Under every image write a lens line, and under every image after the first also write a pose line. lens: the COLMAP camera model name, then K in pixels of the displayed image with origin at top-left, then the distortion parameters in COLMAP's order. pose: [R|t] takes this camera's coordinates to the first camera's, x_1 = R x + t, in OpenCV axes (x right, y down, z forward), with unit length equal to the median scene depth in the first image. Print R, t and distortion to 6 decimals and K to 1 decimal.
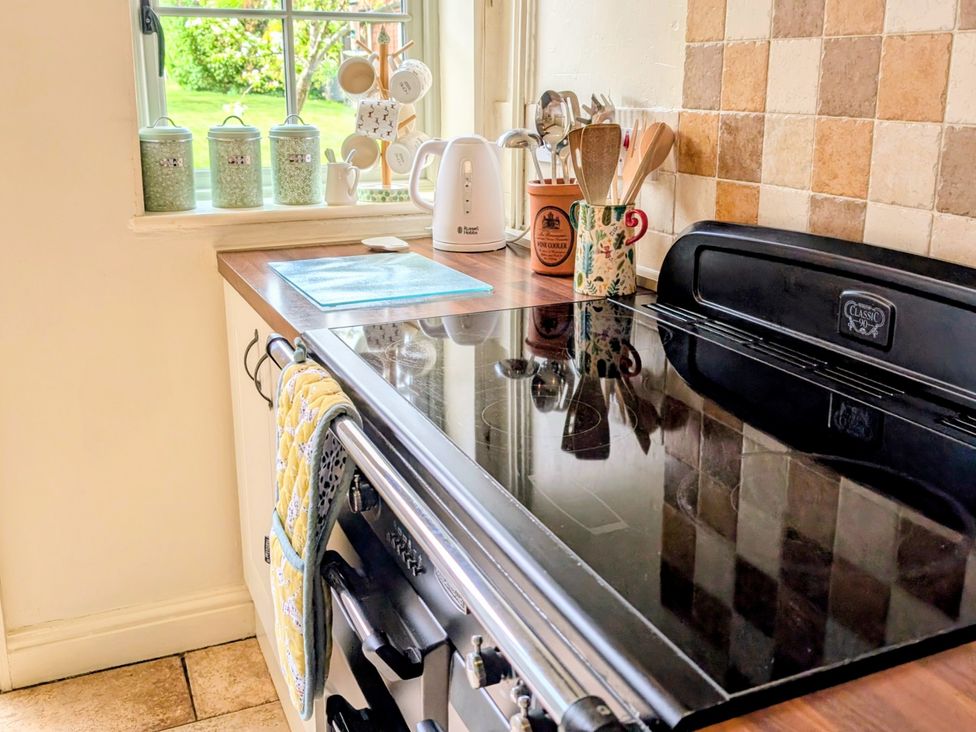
lens RADIAL K [[1020.6, 0, 488.0], [0, 1020.6, 366.0], [0, 0, 1]] dist [-0.004908, -0.014447]
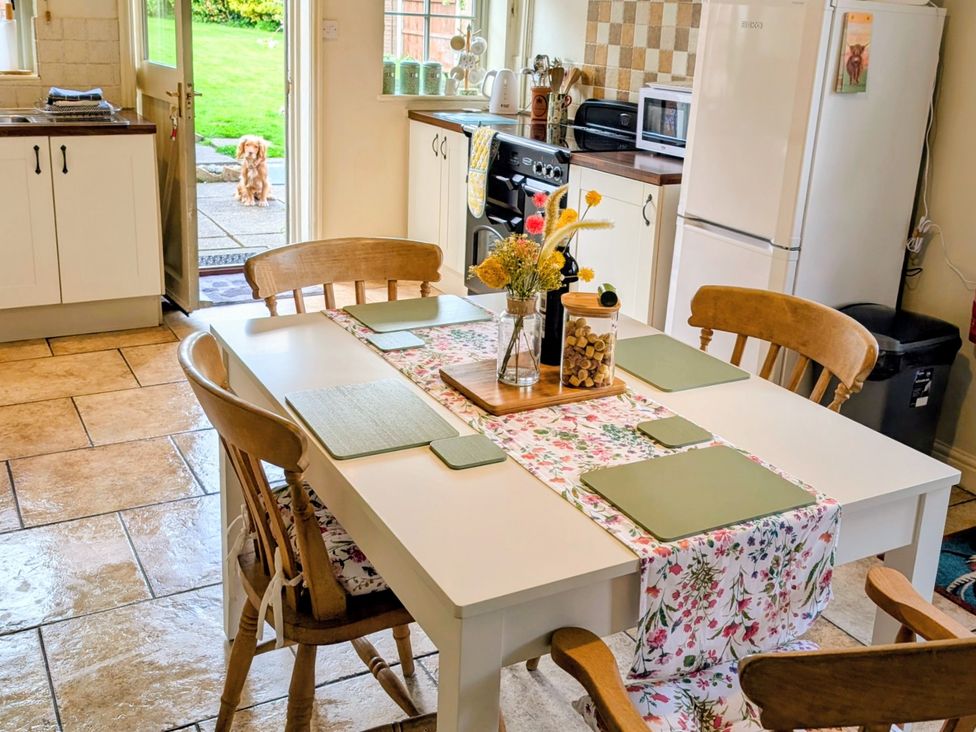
lens RADIAL K [[1020.6, 0, 488.0], [0, 1020.6, 366.0], [0, 0, 1]] dist [-0.004908, -0.014447]
pose [[0.997364, 0.020783, 0.069518, -0.289386], [-0.024875, 0.997976, 0.058526, 0.479054], [-0.068161, -0.060101, 0.995862, -2.070408]]
